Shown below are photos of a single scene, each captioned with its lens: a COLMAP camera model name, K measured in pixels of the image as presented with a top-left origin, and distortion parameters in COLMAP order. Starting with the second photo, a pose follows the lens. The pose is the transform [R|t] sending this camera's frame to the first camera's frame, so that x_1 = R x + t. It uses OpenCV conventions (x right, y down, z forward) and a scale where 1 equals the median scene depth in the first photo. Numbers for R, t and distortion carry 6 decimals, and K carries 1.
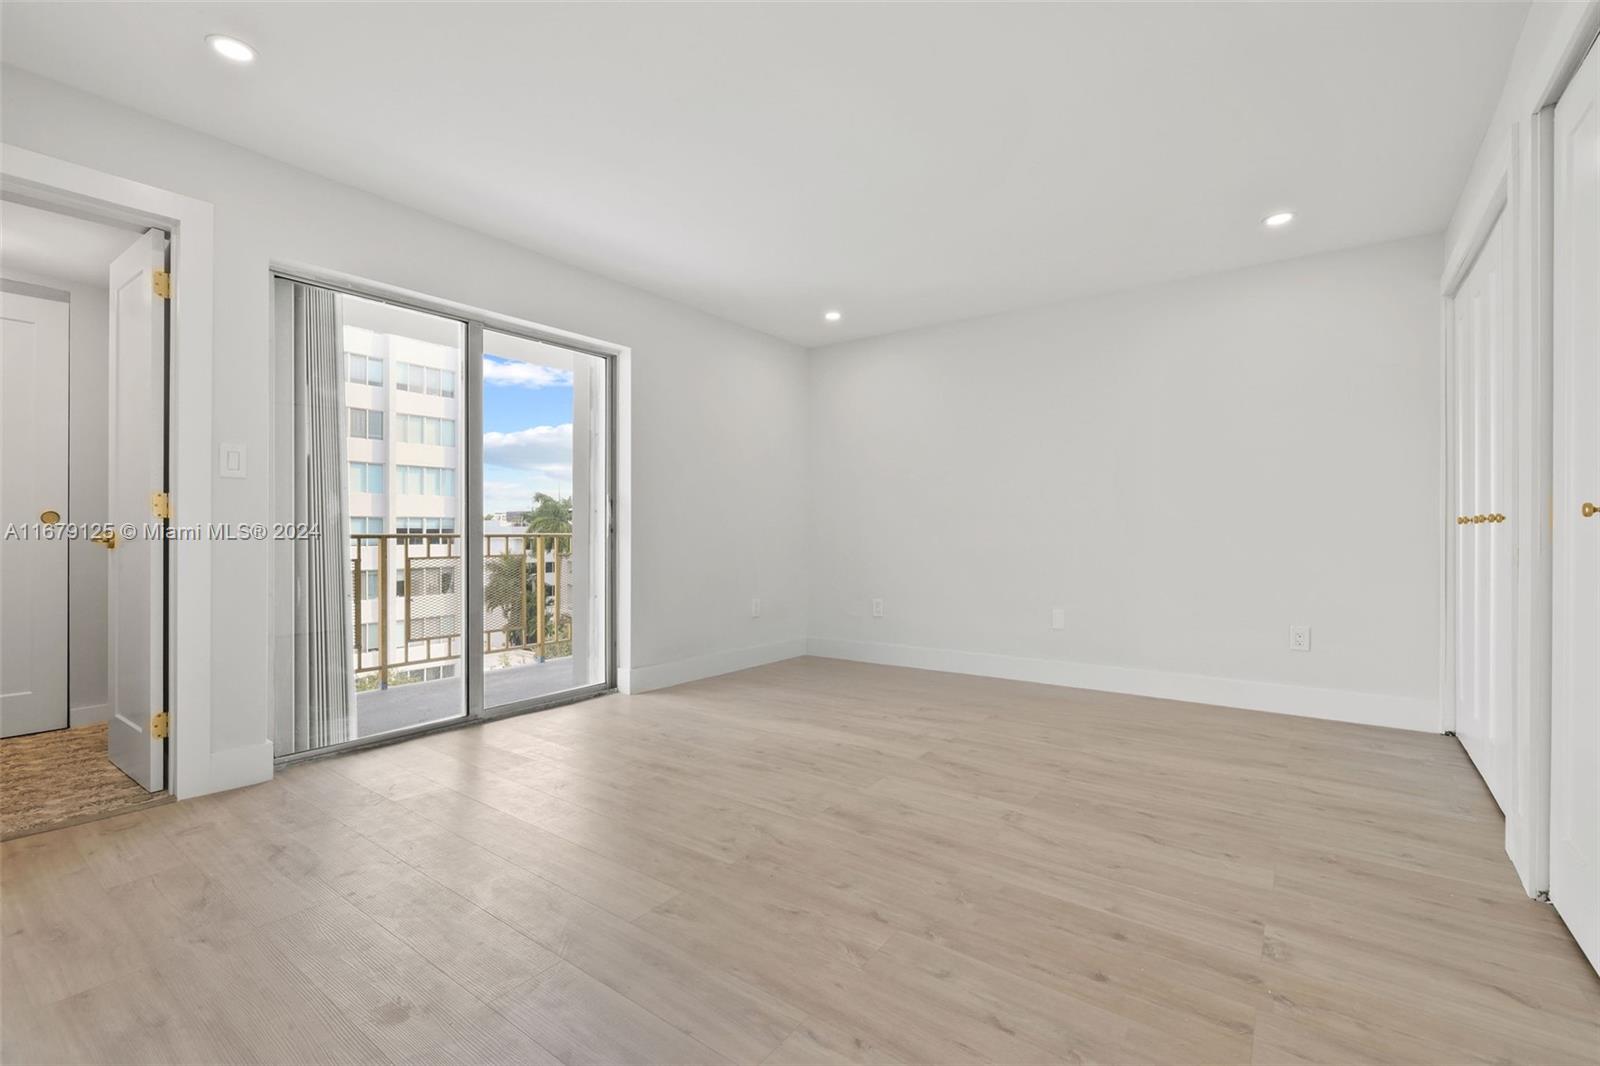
lens RADIAL K [[682.3, 0, 795.0], [0, 682.3, 527.2], [0, 0, 1]] dist [-0.000584, -0.000485]
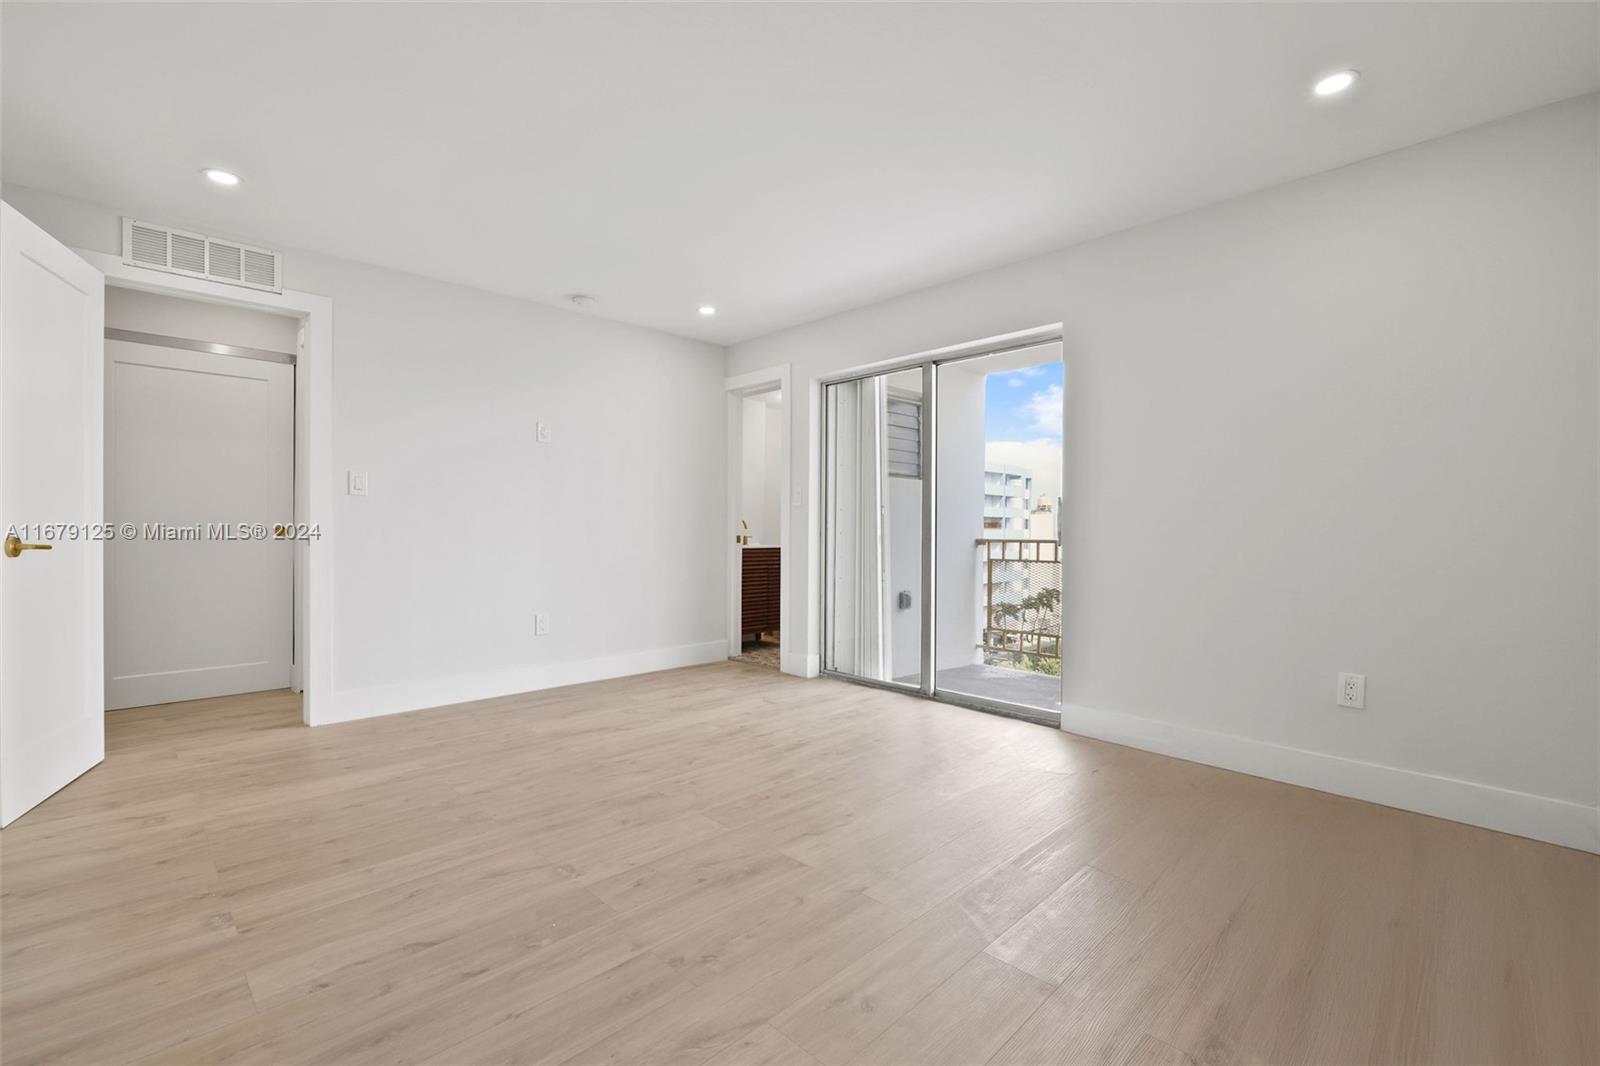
lens RADIAL K [[694.2, 0, 800.0], [0, 694.2, 533.0], [0, 0, 1]] dist [0.001530, -0.000104]
pose [[-0.140404, 0.000521, -0.990094, 1.158978], [-0.003554, 0.999993, 0.001030, -0.003210], [0.990088, 0.003664, -0.140402, 1.433999]]
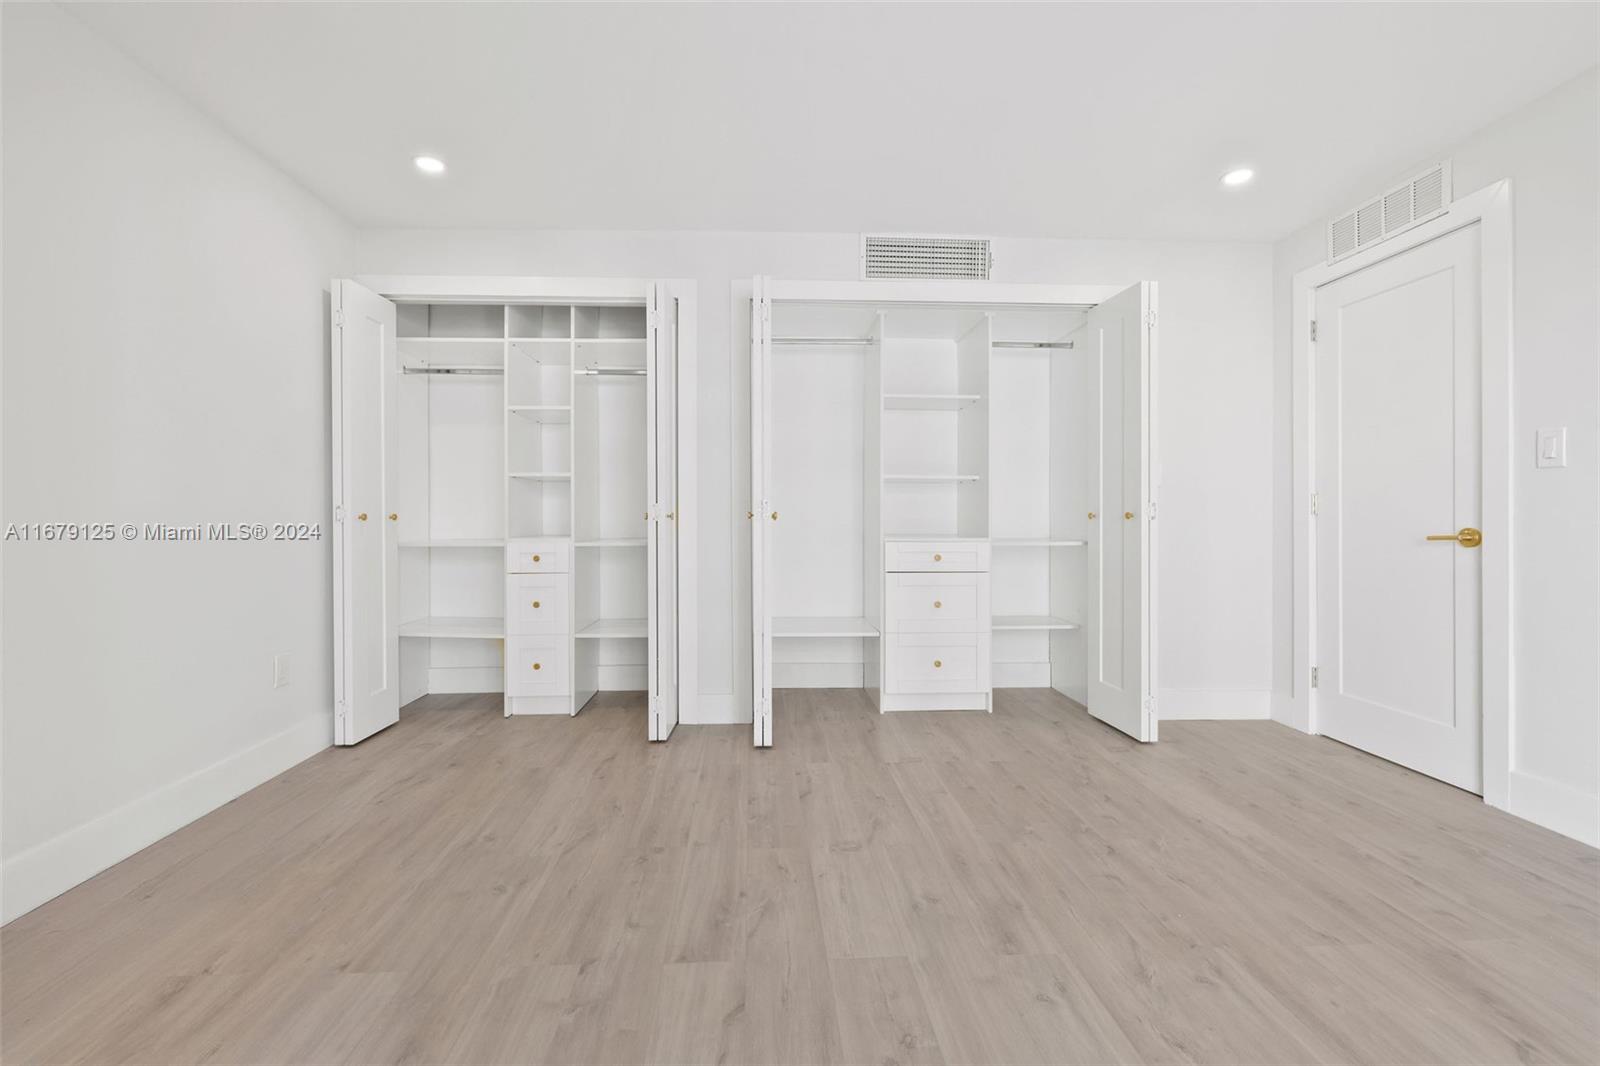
lens RADIAL K [[705.8, 0, 789.8], [0, 705.8, 517.5], [0, 0, 1]] dist [-0.001223, -0.000060]
pose [[-0.636764, -0.001589, 0.771057, -0.358448], [-0.001357, 0.999999, 0.000941, -0.012138], [-0.771058, -0.000447, -0.636765, 1.677667]]
